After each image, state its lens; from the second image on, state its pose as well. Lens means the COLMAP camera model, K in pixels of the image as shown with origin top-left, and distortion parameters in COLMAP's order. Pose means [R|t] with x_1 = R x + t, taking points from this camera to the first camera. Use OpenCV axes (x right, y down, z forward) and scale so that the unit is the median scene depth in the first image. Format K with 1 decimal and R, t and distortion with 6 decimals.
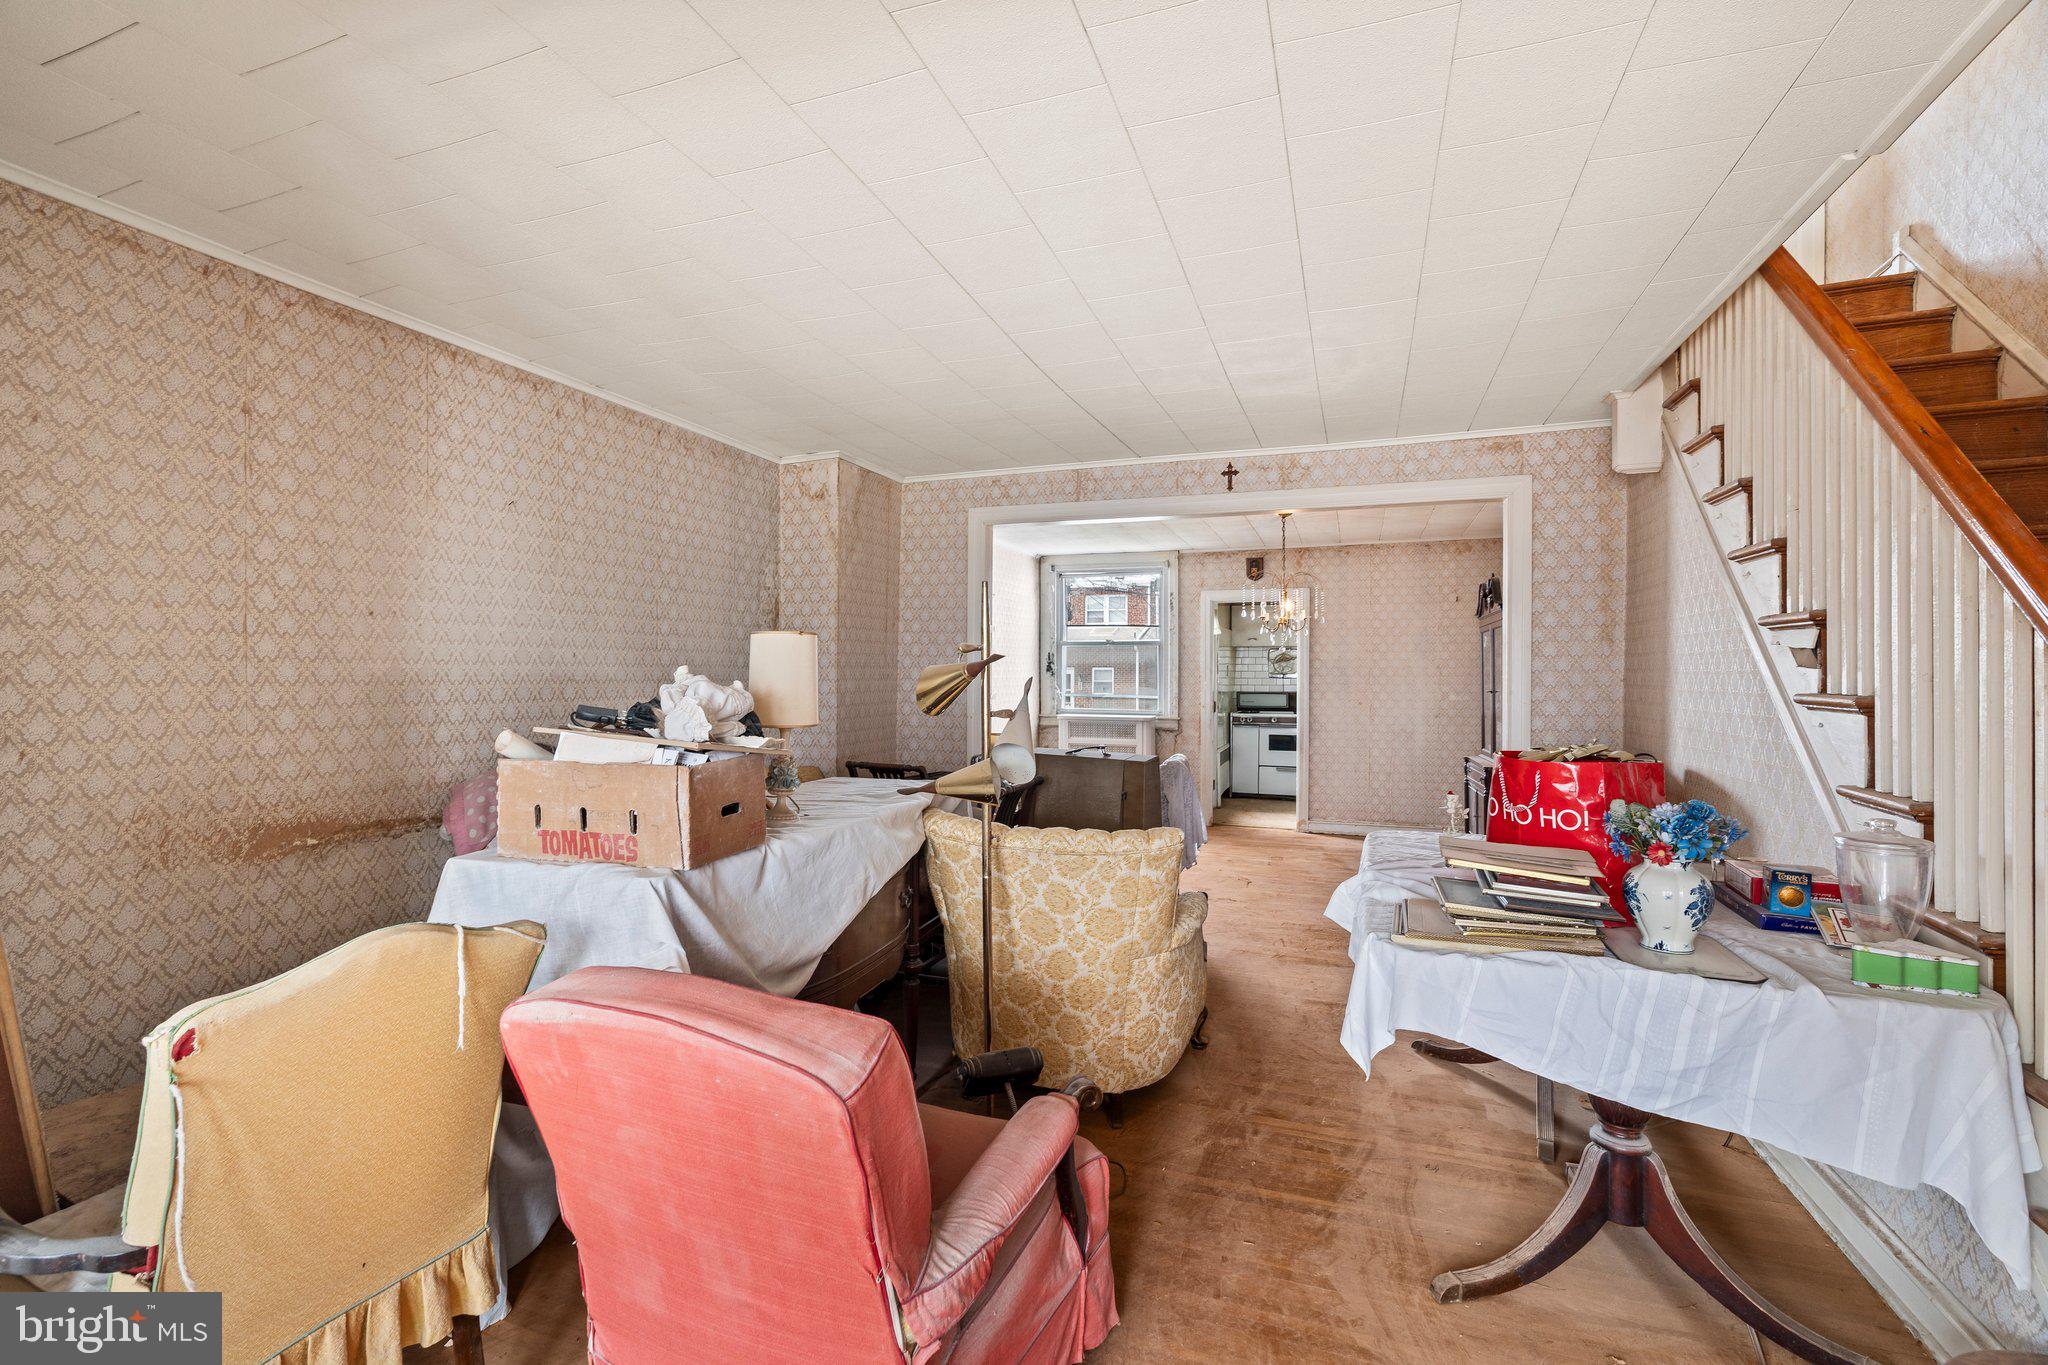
lens RADIAL K [[925.8, 0, 1024.0], [0, 925.8, 682.5], [0, 0, 1]] dist [-0.003717, -0.000029]
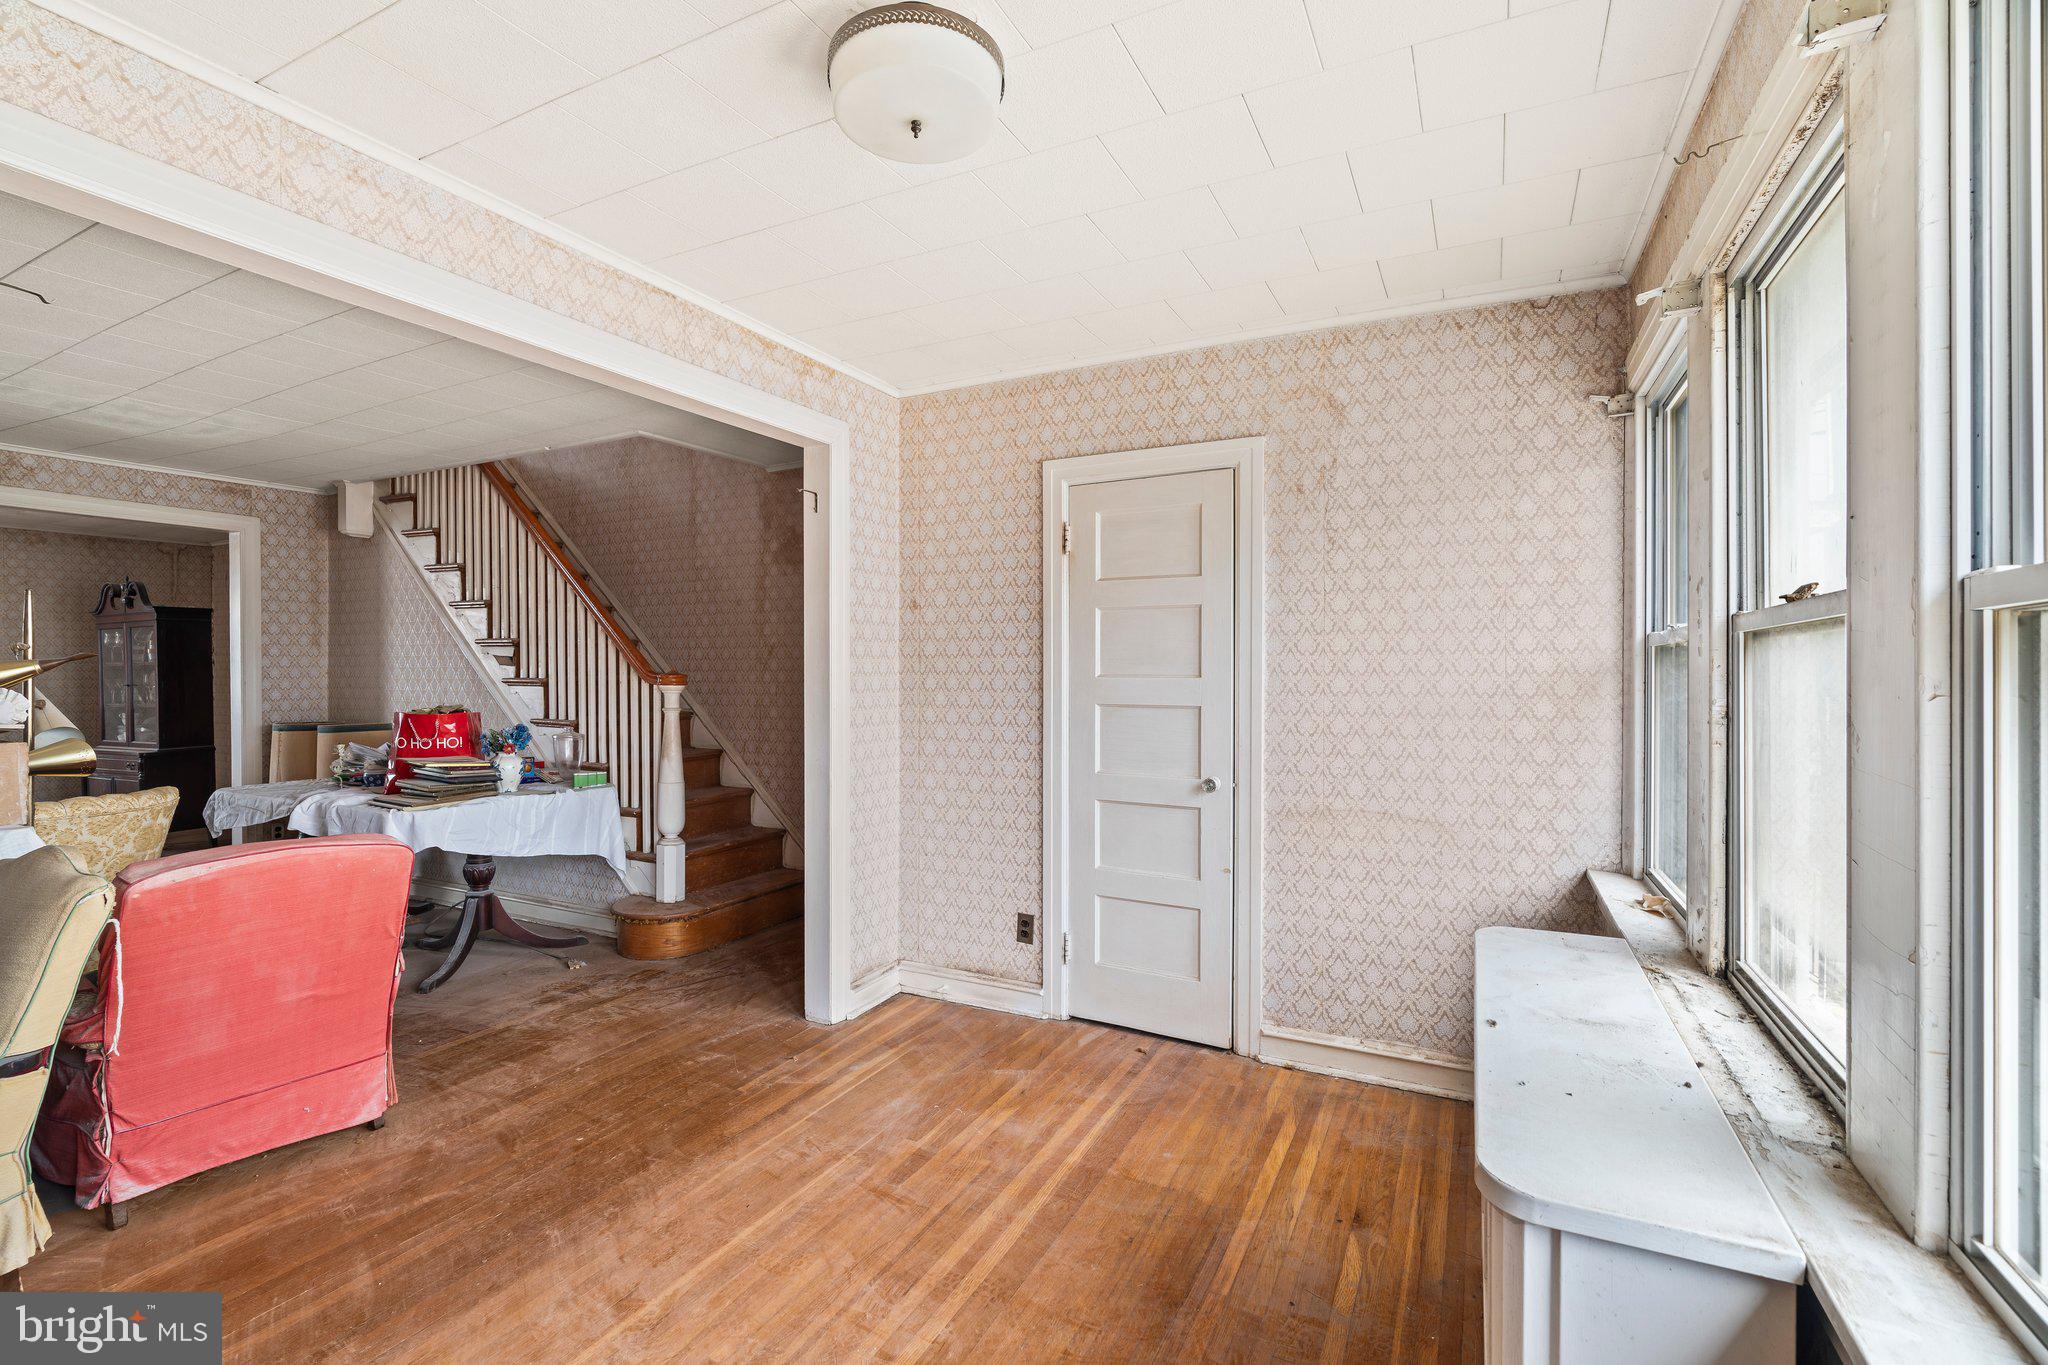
lens RADIAL K [[915.7, 0, 1014.6], [0, 915.7, 673.9], [0, 0, 1]] dist [0.001239, 0.000462]
pose [[0.109299, -0.006109, 0.993990, -0.647958], [0.009846, 0.999939, 0.005063, 0.001850], [-0.993960, 0.009233, 0.109352, -0.216761]]
